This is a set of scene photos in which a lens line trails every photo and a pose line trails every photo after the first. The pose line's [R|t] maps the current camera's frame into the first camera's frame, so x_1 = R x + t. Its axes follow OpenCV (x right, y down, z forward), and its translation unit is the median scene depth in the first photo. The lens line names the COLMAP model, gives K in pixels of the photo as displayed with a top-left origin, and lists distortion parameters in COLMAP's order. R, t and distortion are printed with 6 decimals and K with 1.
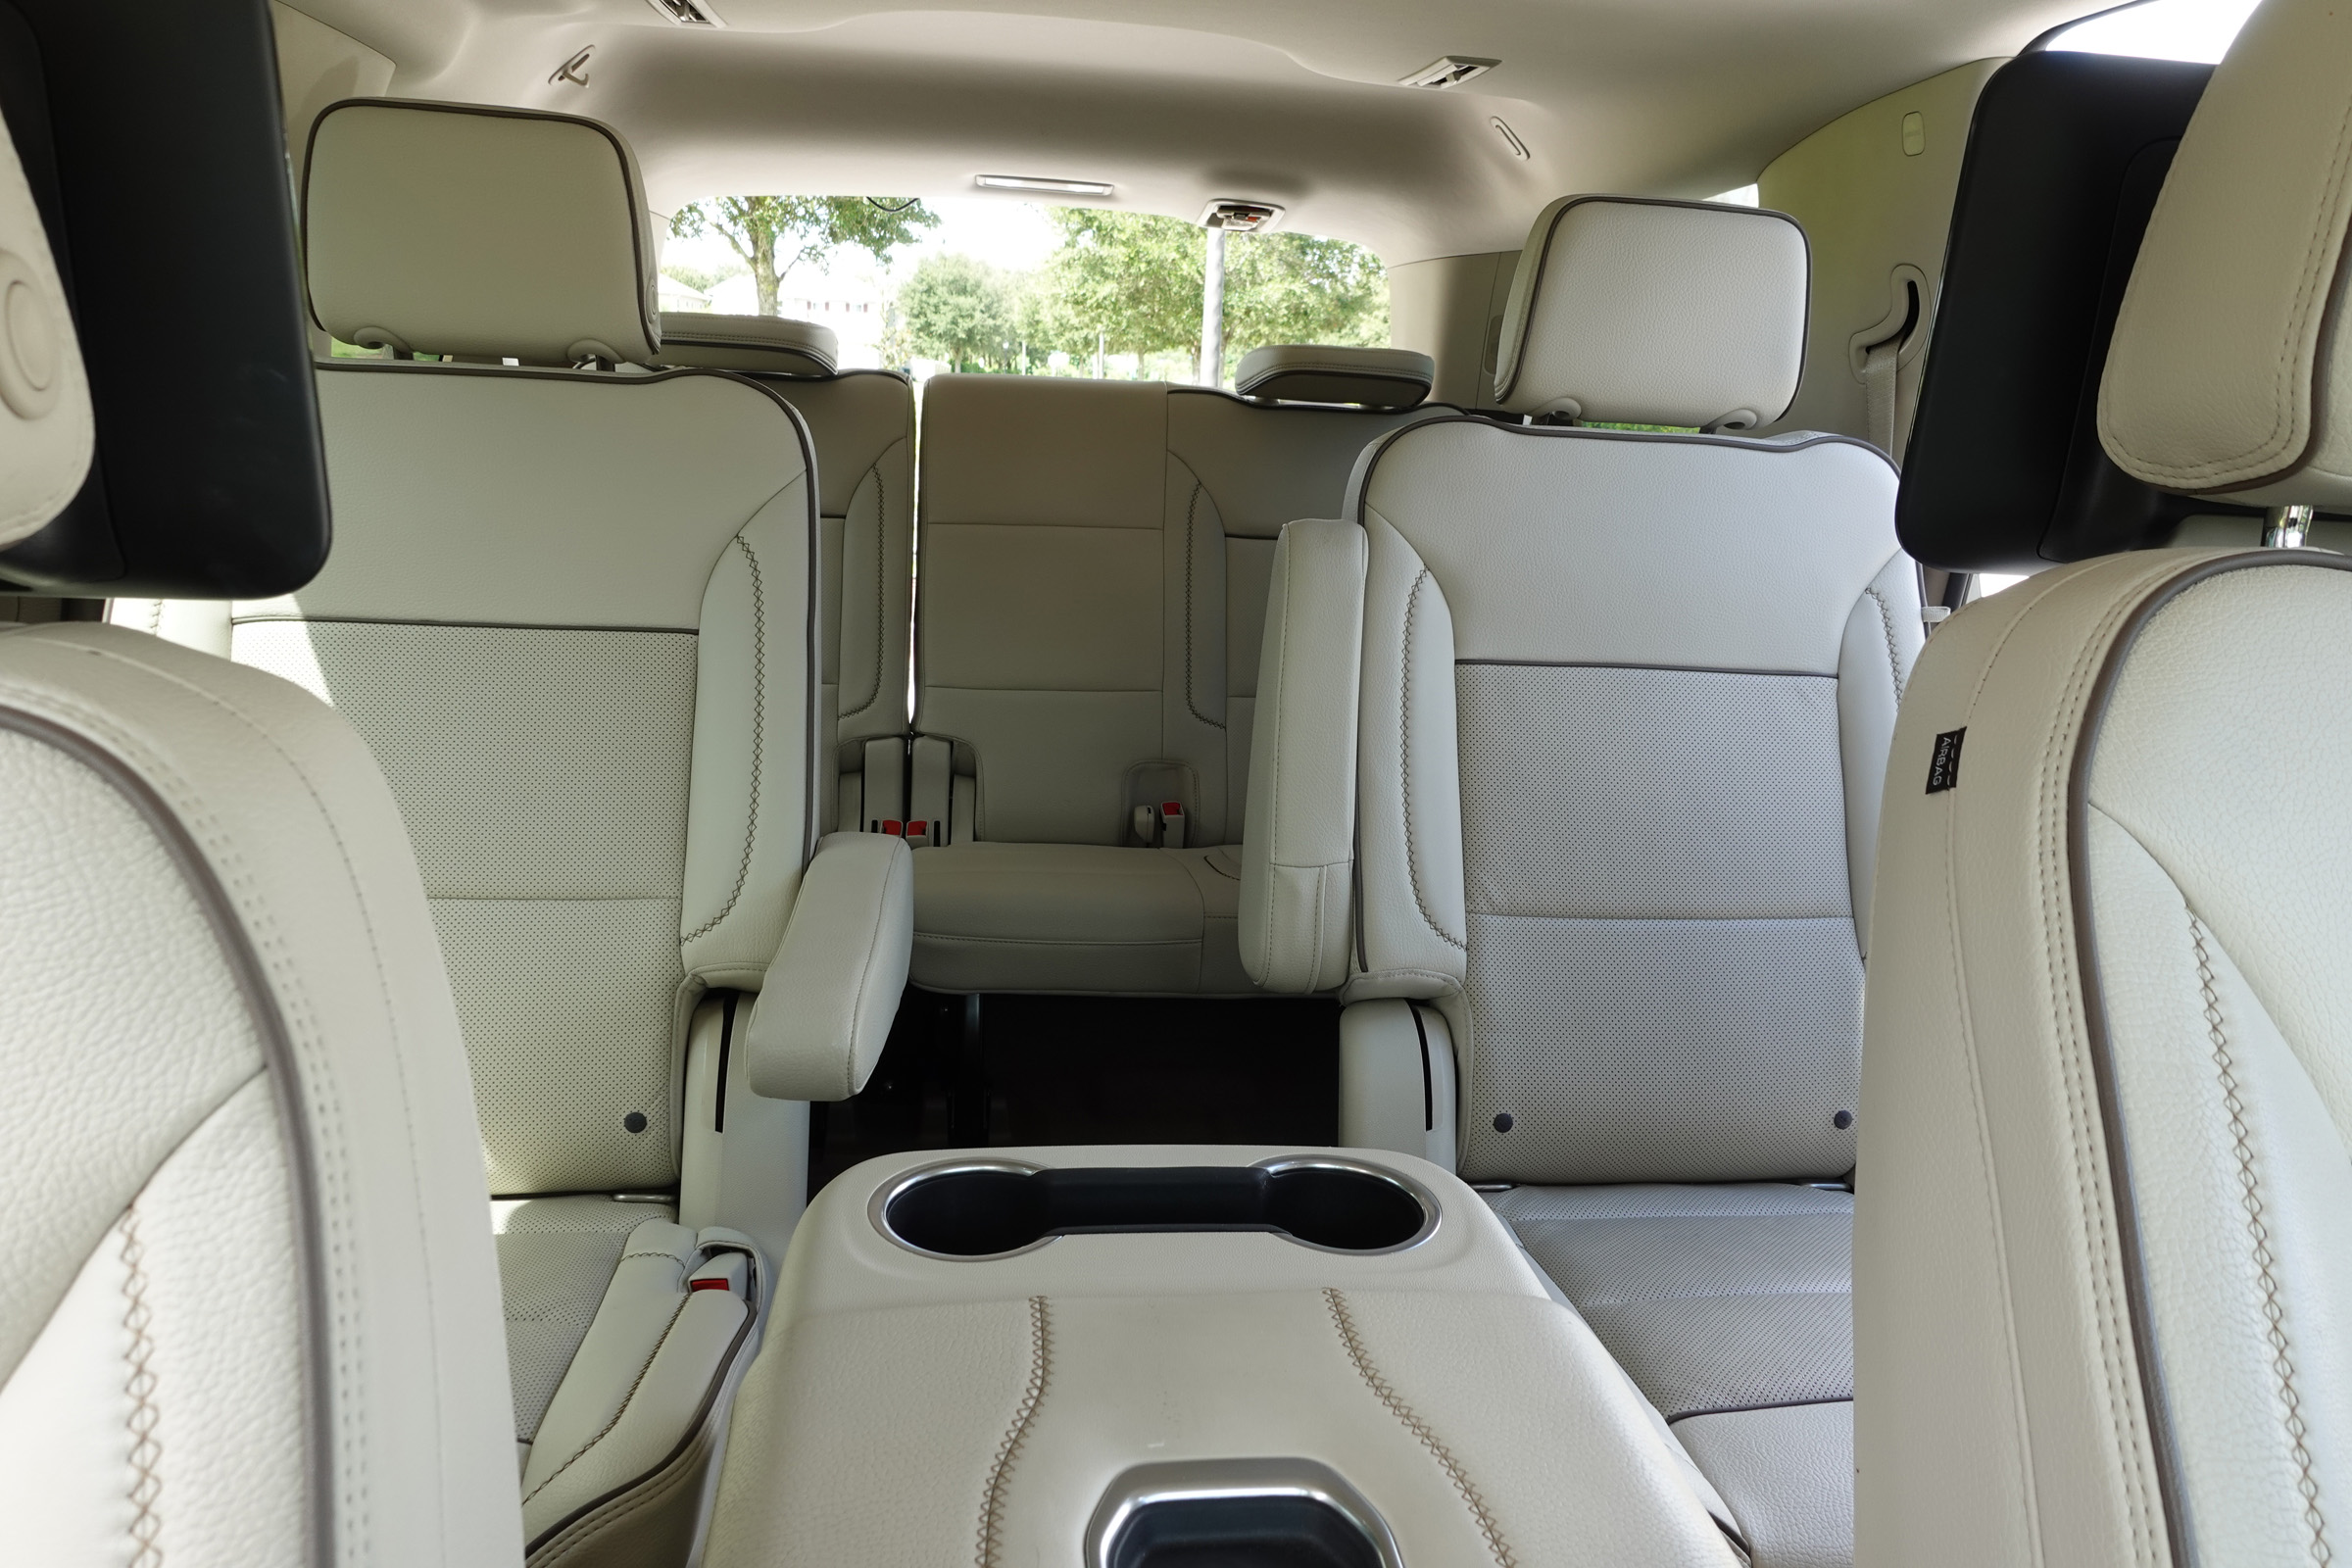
lens RADIAL K [[1626.6, 0, 1170.7], [0, 1626.6, 802.4], [0, 0, 1]] dist [0.016771, -0.011824]
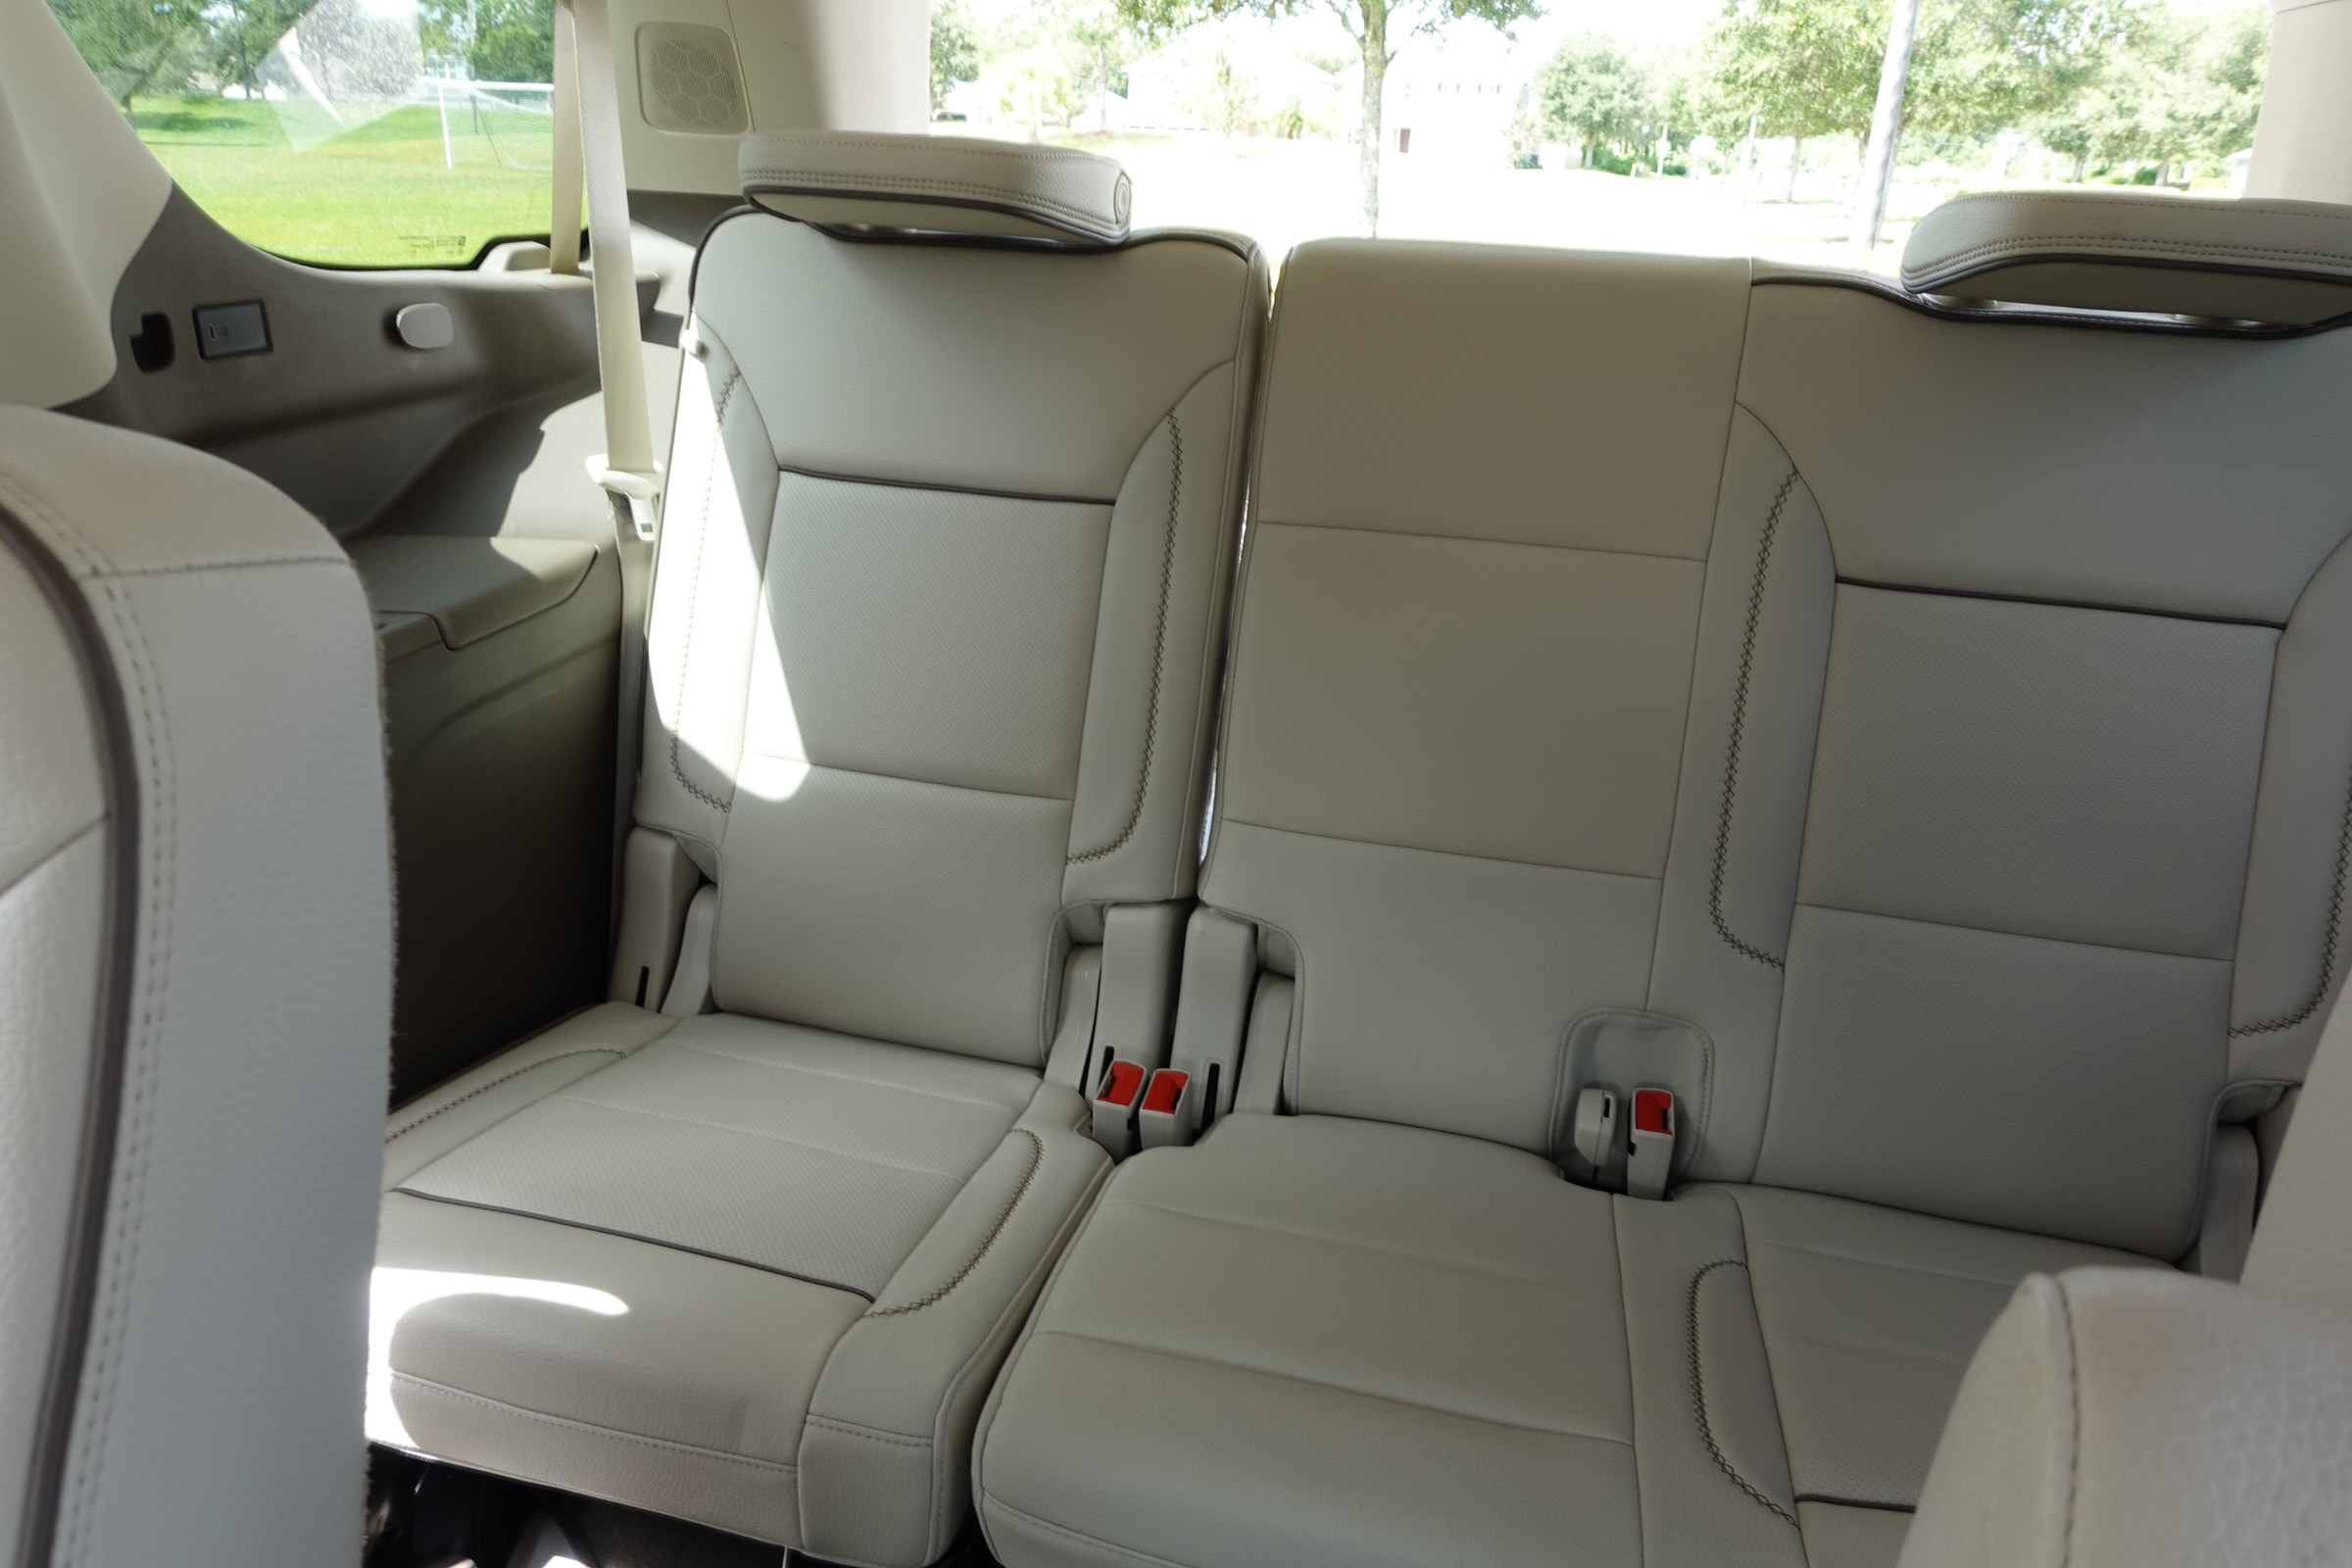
lens RADIAL K [[1626.6, 0, 1193.7], [0, 1626.6, 771.0], [0, 0, 1]] dist [0.016771, -0.011824]
pose [[0.938957, 0.122927, -0.321323, 0.016945], [-0.089759, 0.989170, 0.116131, -0.149824], [0.332119, -0.080201, 0.939822, 0.468723]]
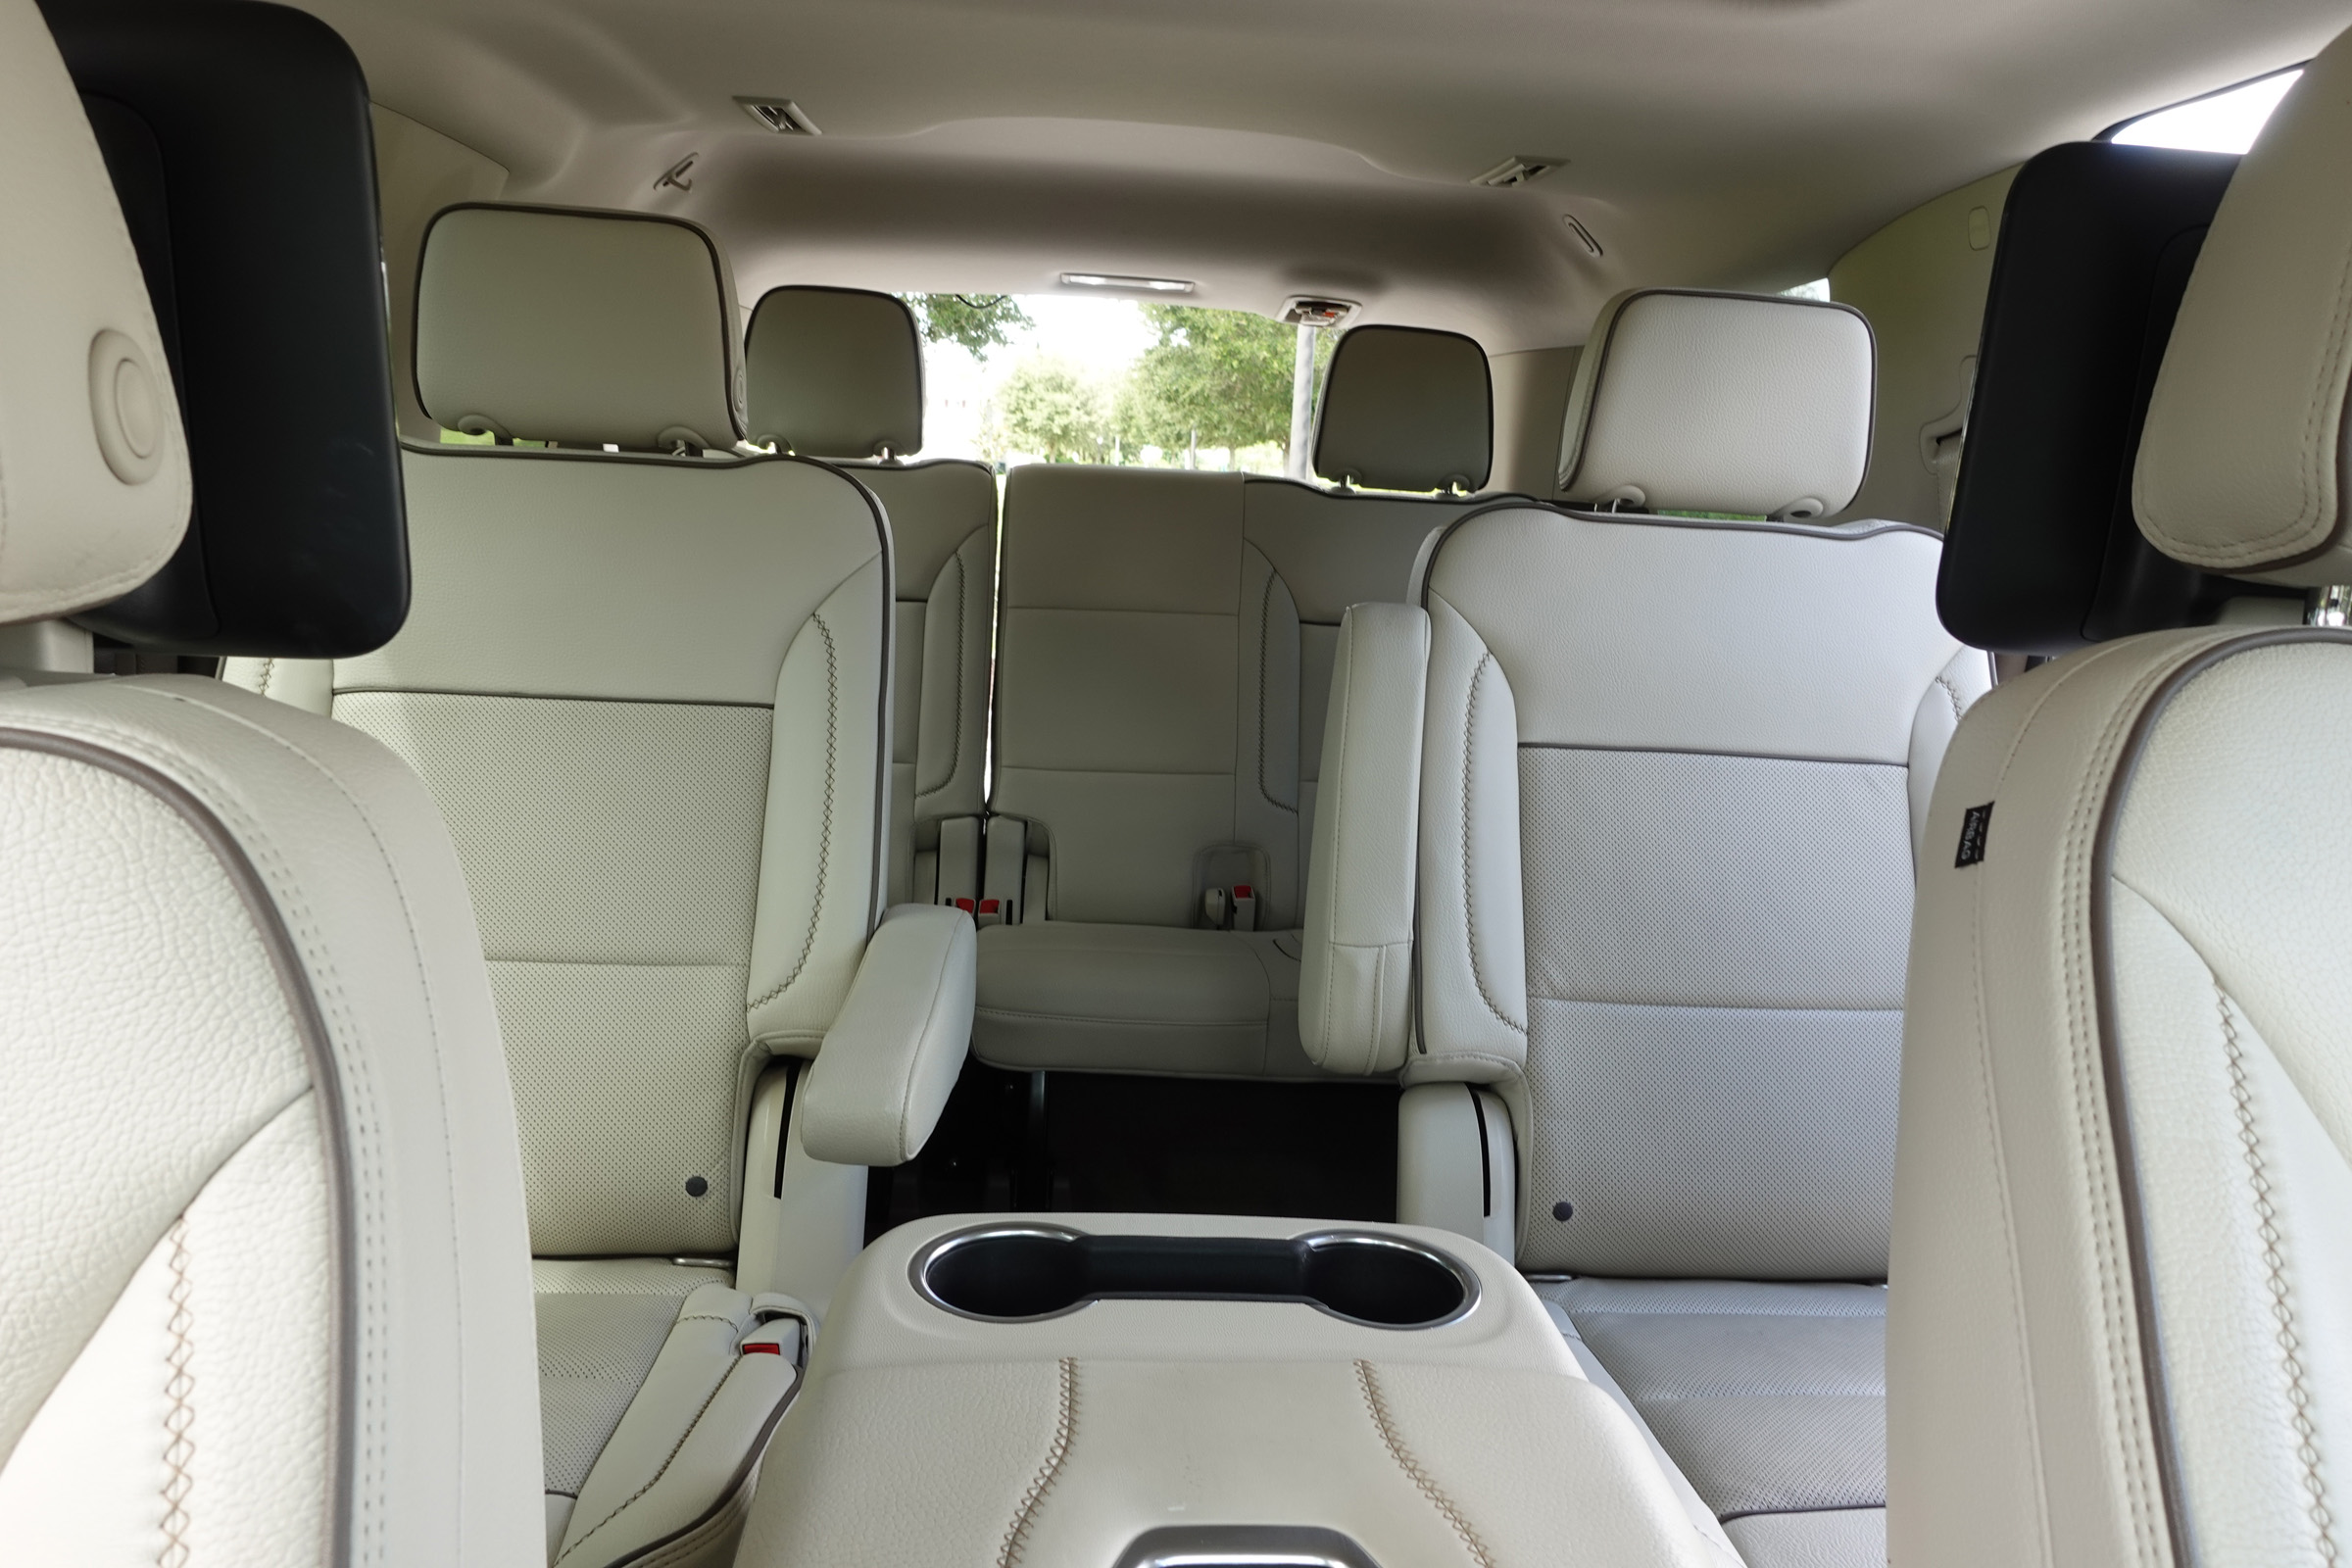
lens RADIAL K [[1626.6, 0, 1167.2], [0, 1626.6, 799.9], [0, 0, 1]] dist [0.016771, -0.011824]
pose [[0.998375, 0.014388, -0.055133, 0.008686], [-0.017475, 0.998282, -0.055925, 0.004062], [0.054233, 0.056798, 0.996912, -0.005516]]
